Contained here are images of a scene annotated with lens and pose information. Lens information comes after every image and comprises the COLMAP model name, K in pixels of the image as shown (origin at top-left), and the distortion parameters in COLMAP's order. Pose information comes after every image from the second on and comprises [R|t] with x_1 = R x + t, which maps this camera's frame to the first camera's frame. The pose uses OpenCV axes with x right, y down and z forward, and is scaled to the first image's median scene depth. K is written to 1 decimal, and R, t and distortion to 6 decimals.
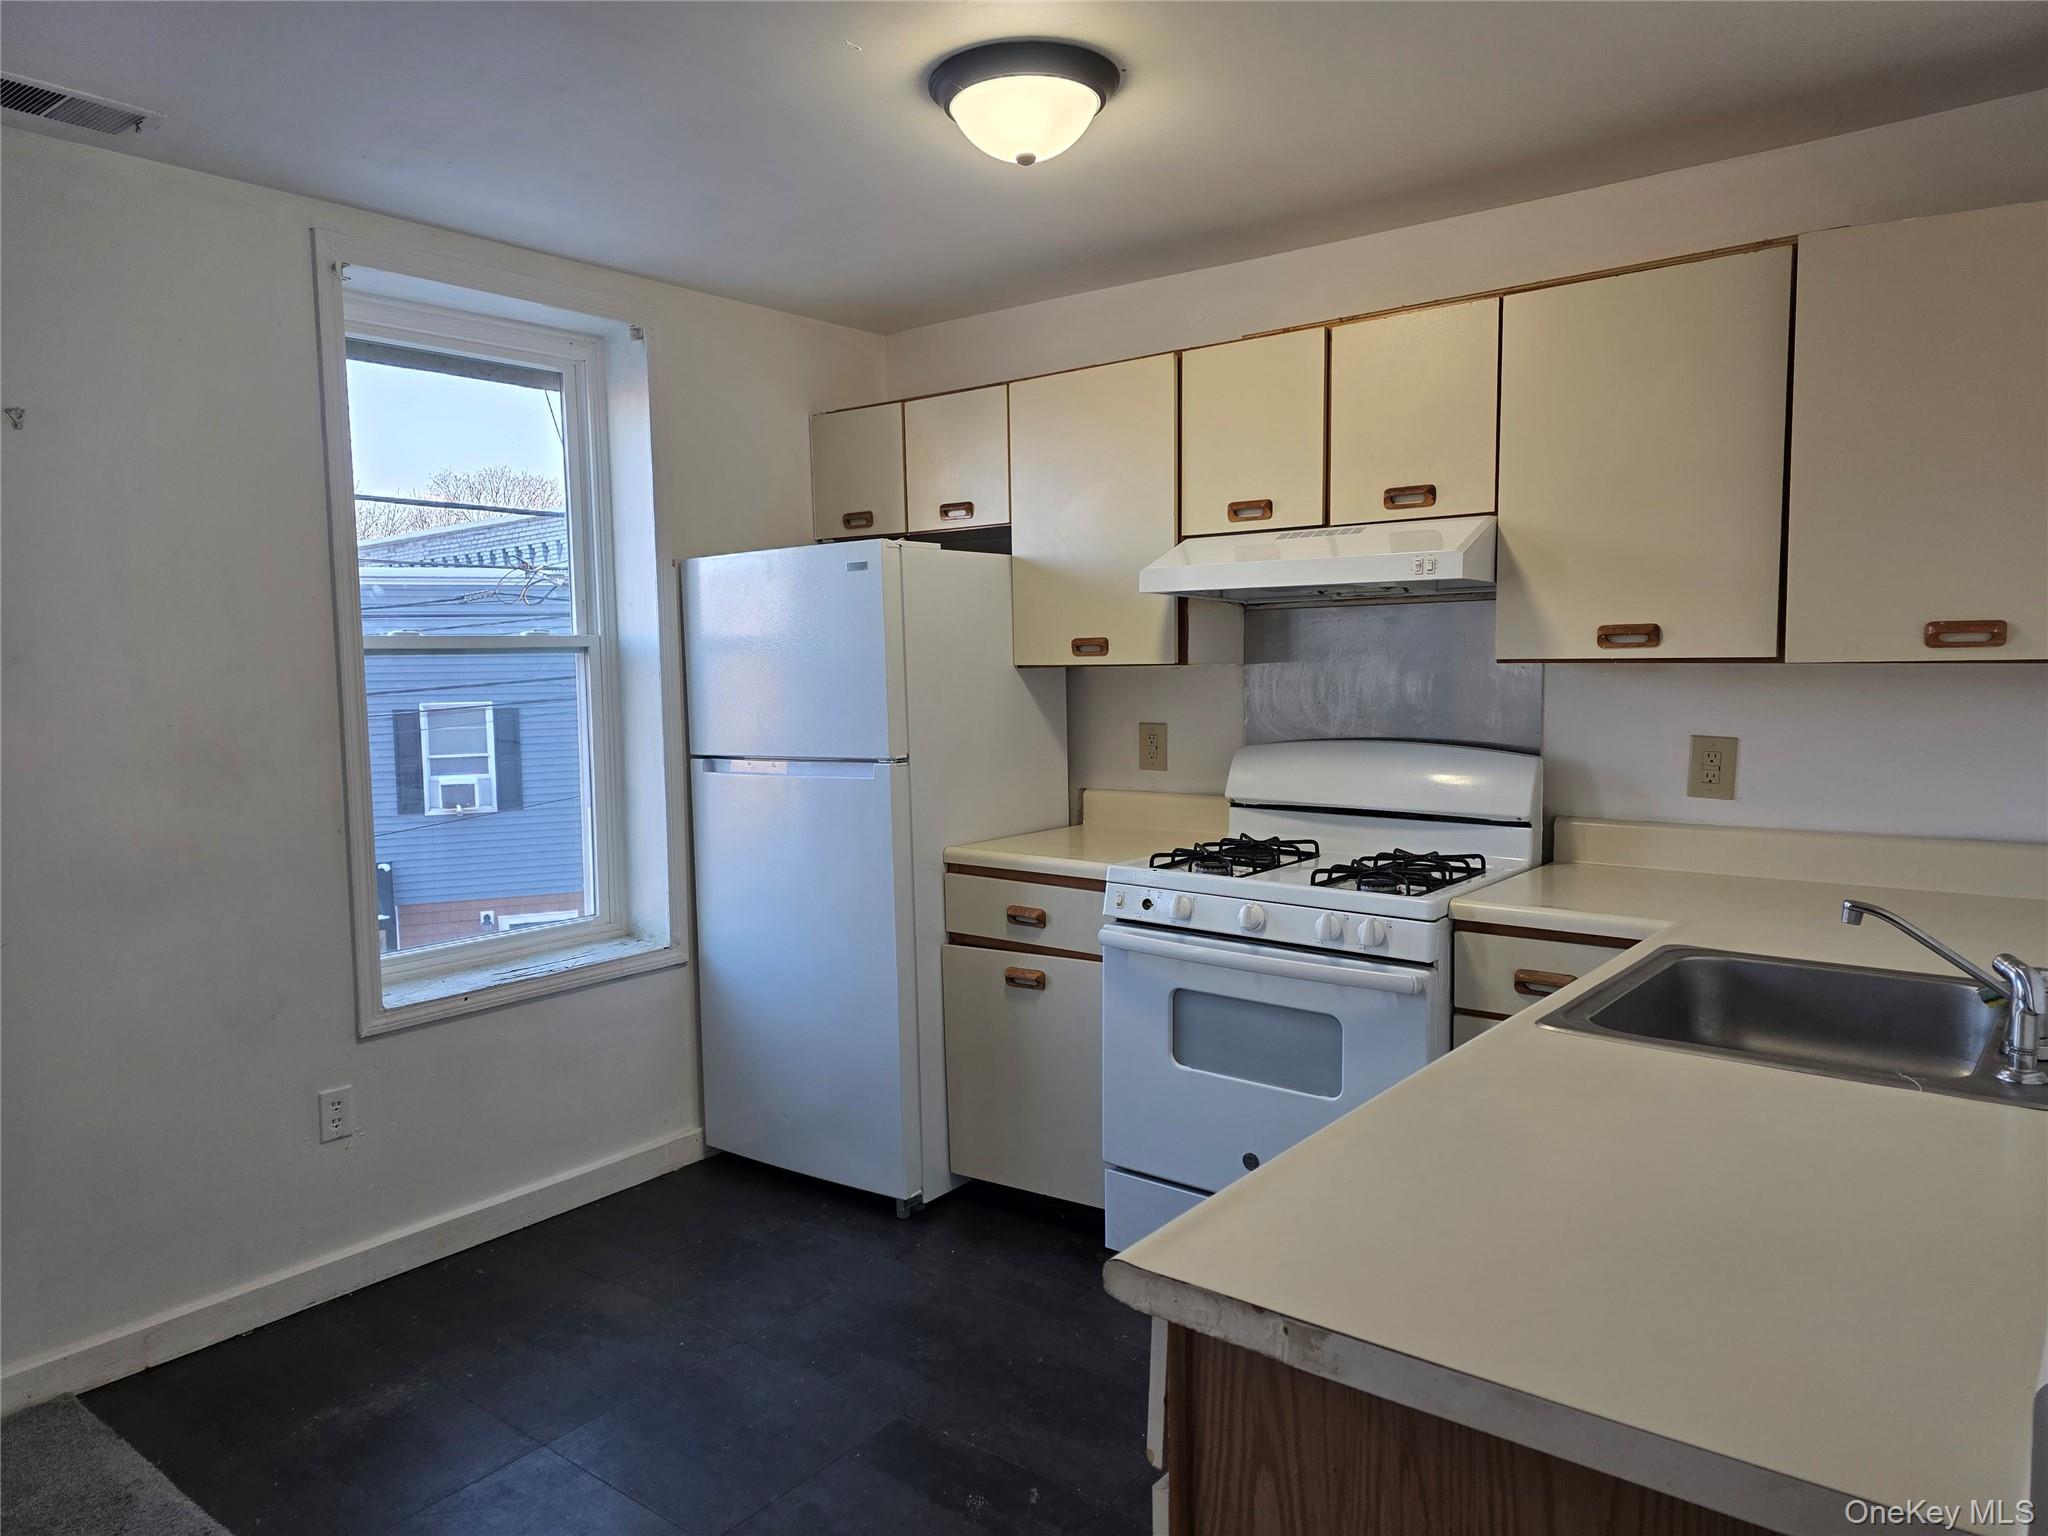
lens RADIAL K [[1388.9, 0, 1024.0], [0, 1388.9, 768.0], [0, 0, 1]] dist [0.134723, -0.178784]
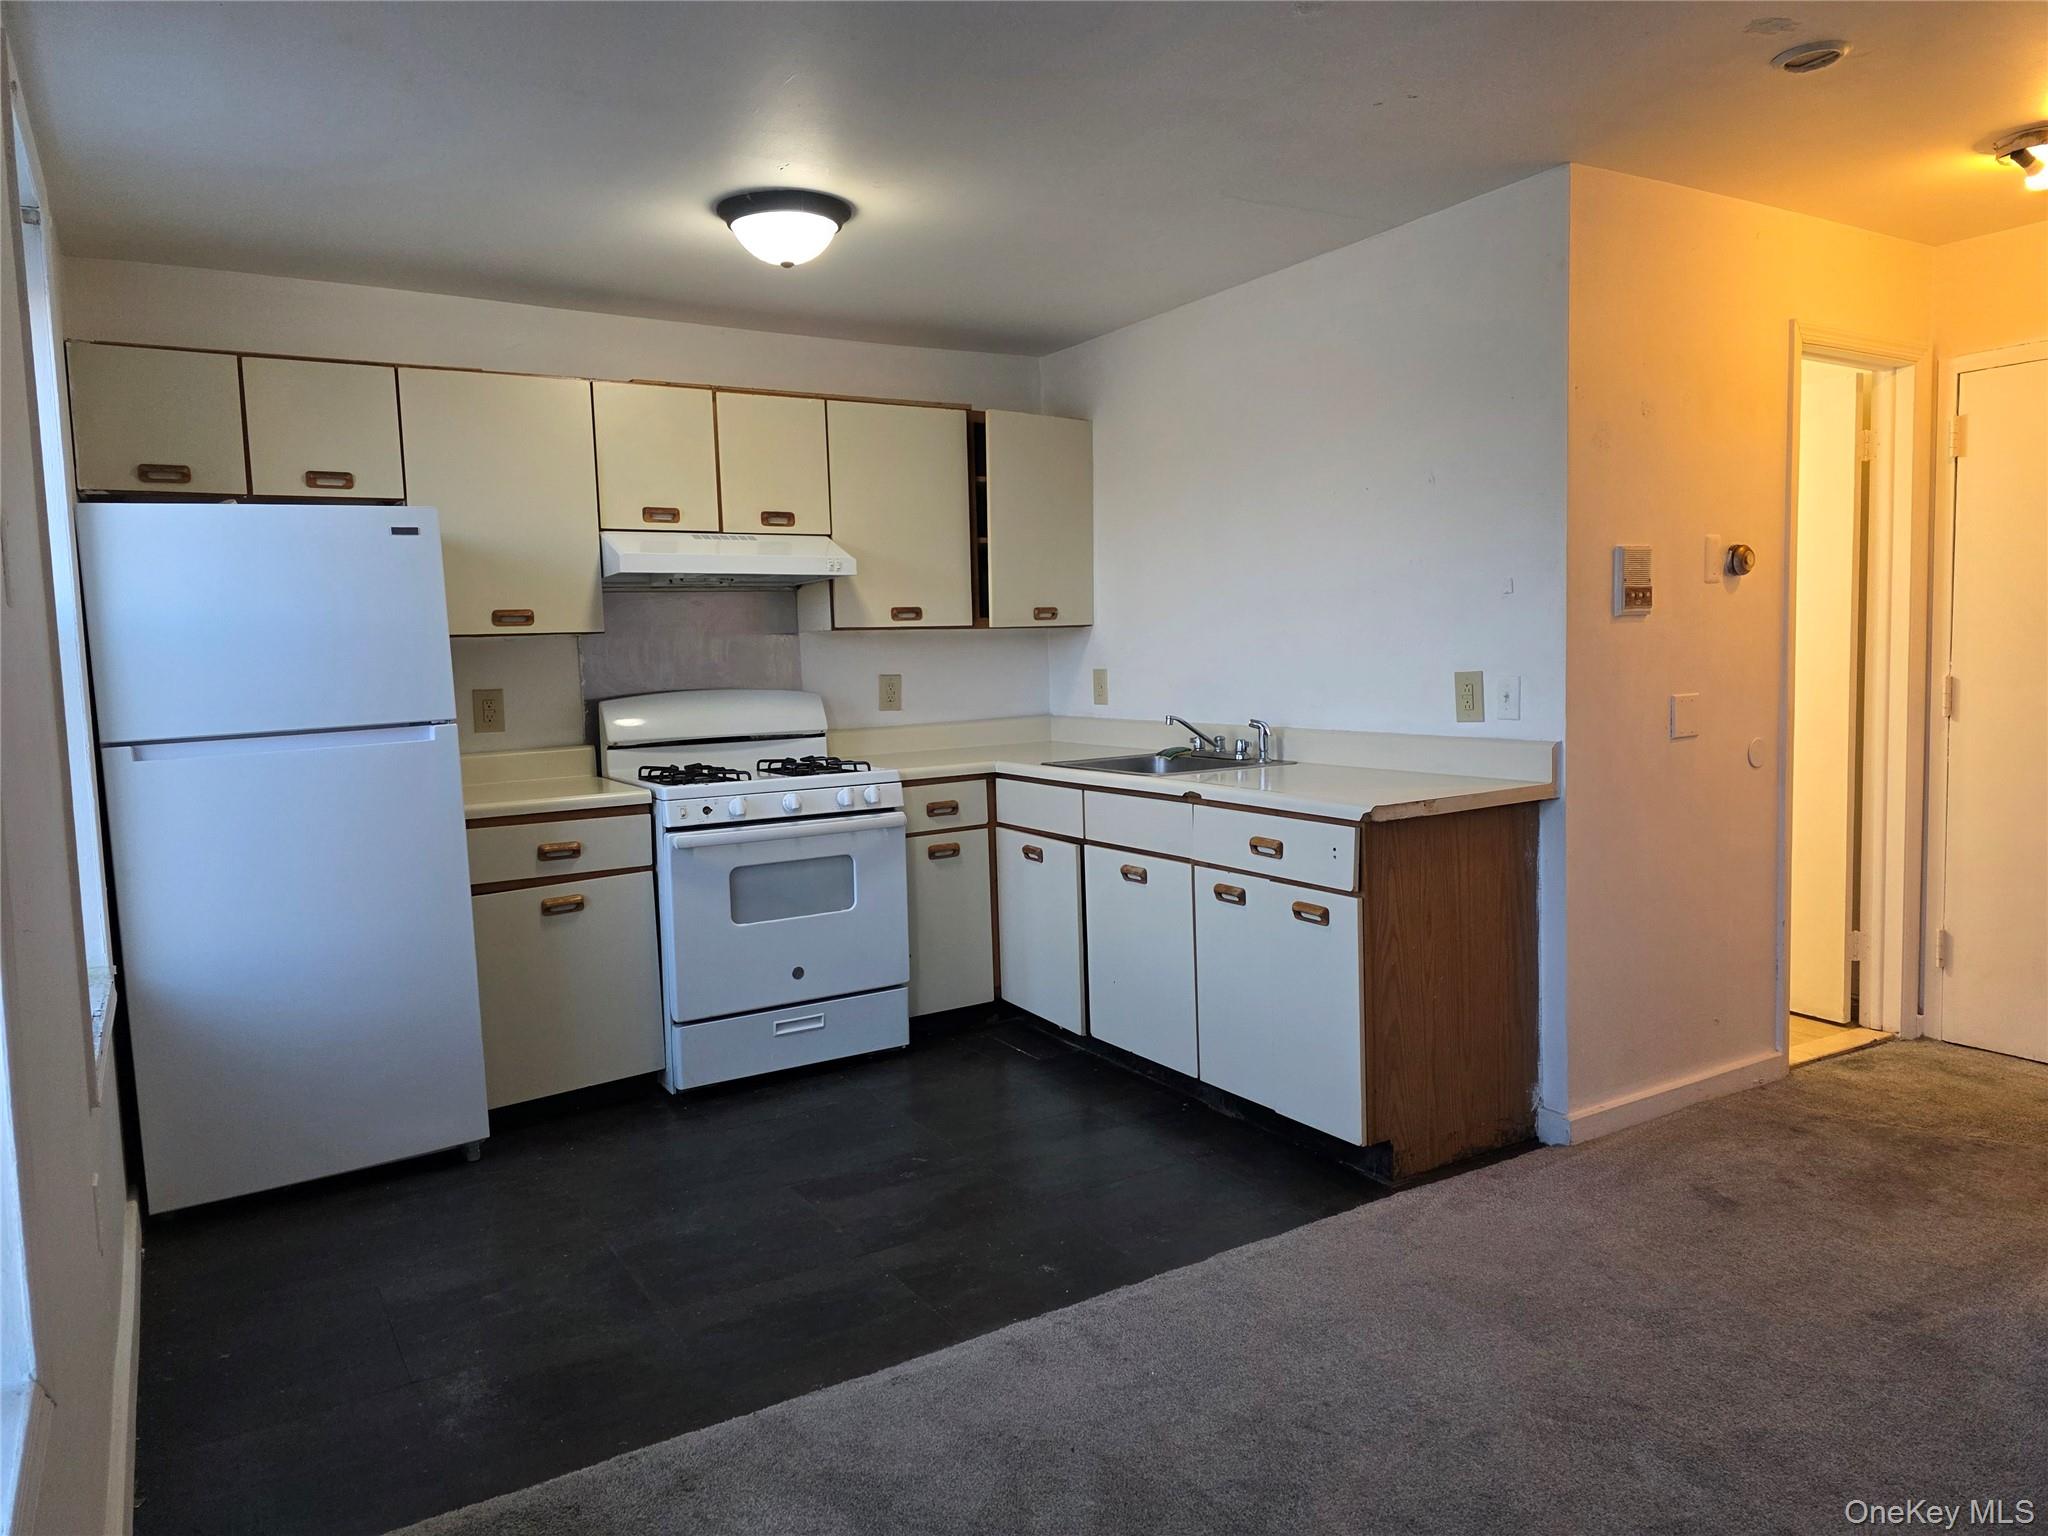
lens RADIAL K [[1388.9, 0, 1024.0], [0, 1388.9, 768.0], [0, 0, 1]] dist [0.134723, -0.178784]
pose [[0.323563, -0.080169, 0.942804, -0.998591], [0.104891, 0.993302, 0.048466, 0.024184], [-0.940375, 0.083210, 0.329805, 0.265693]]
